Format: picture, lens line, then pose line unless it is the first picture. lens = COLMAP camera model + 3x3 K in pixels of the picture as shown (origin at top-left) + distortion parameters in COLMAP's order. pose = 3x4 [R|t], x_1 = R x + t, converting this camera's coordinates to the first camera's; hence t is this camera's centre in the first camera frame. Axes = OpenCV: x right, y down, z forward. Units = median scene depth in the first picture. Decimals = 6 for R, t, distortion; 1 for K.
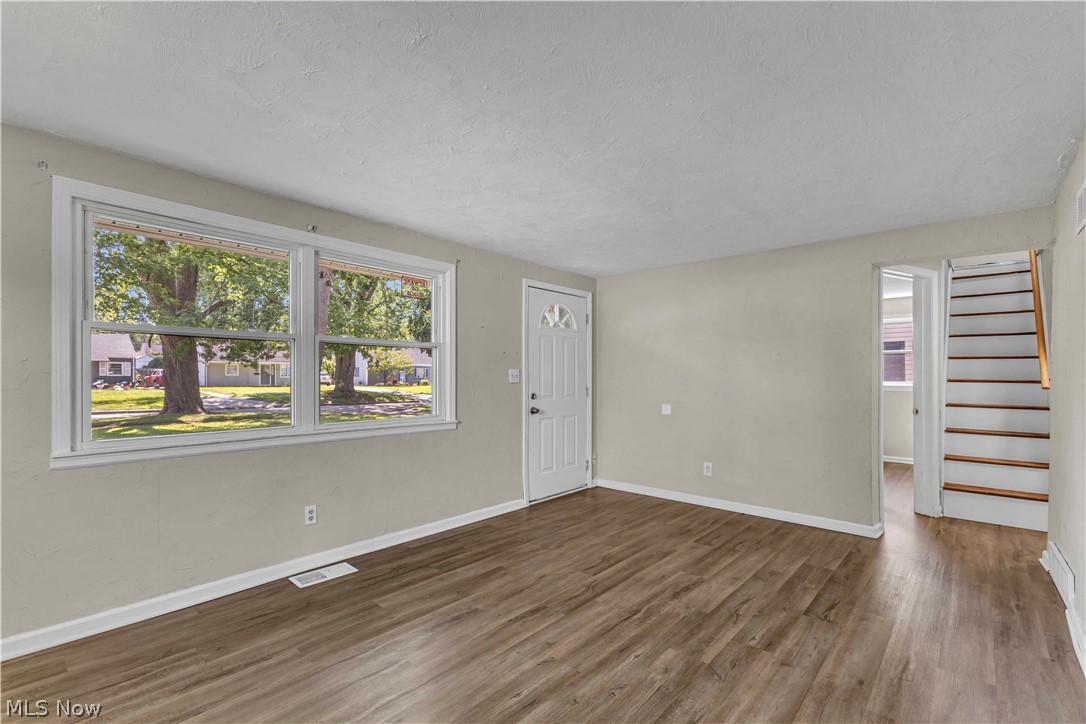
lens RADIAL K [[477.6, 0, 542.6], [0, 477.6, 372.6], [0, 0, 1]] dist [0.009530, -0.000396]
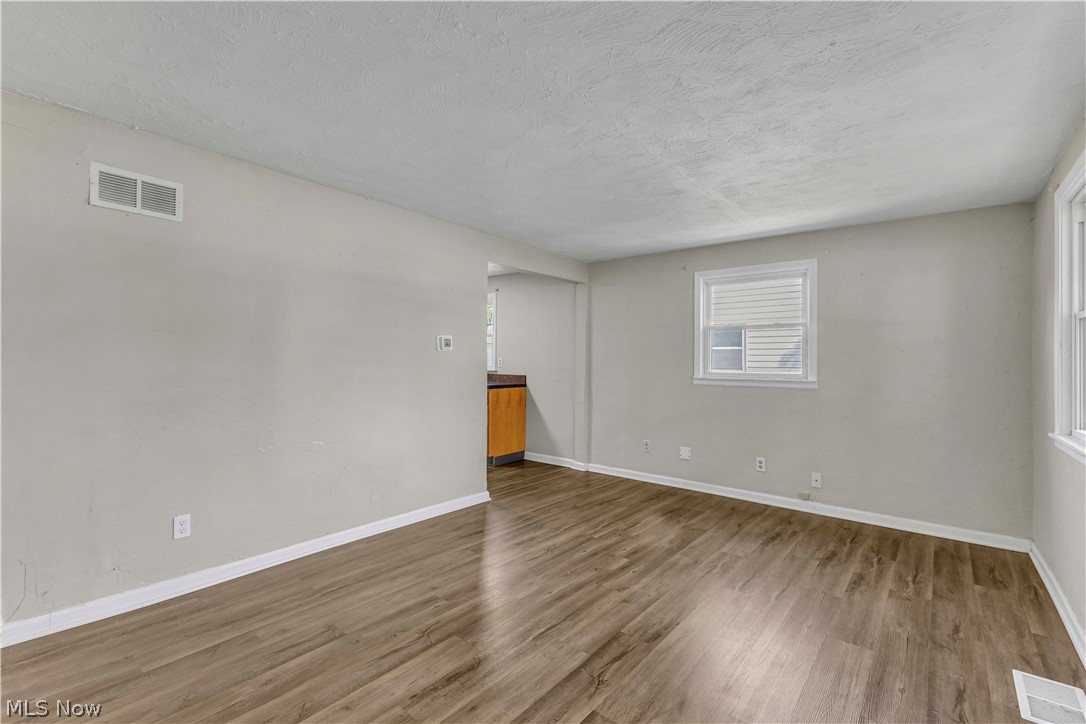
lens RADIAL K [[477.6, 0, 542.6], [0, 477.6, 372.6], [0, 0, 1]] dist [0.009530, -0.000396]
pose [[-0.998746, -0.010012, -0.049061, 0.244298], [-0.010477, 0.999903, 0.009217, 0.024950], [0.048964, 0.009720, -0.998753, 1.914445]]
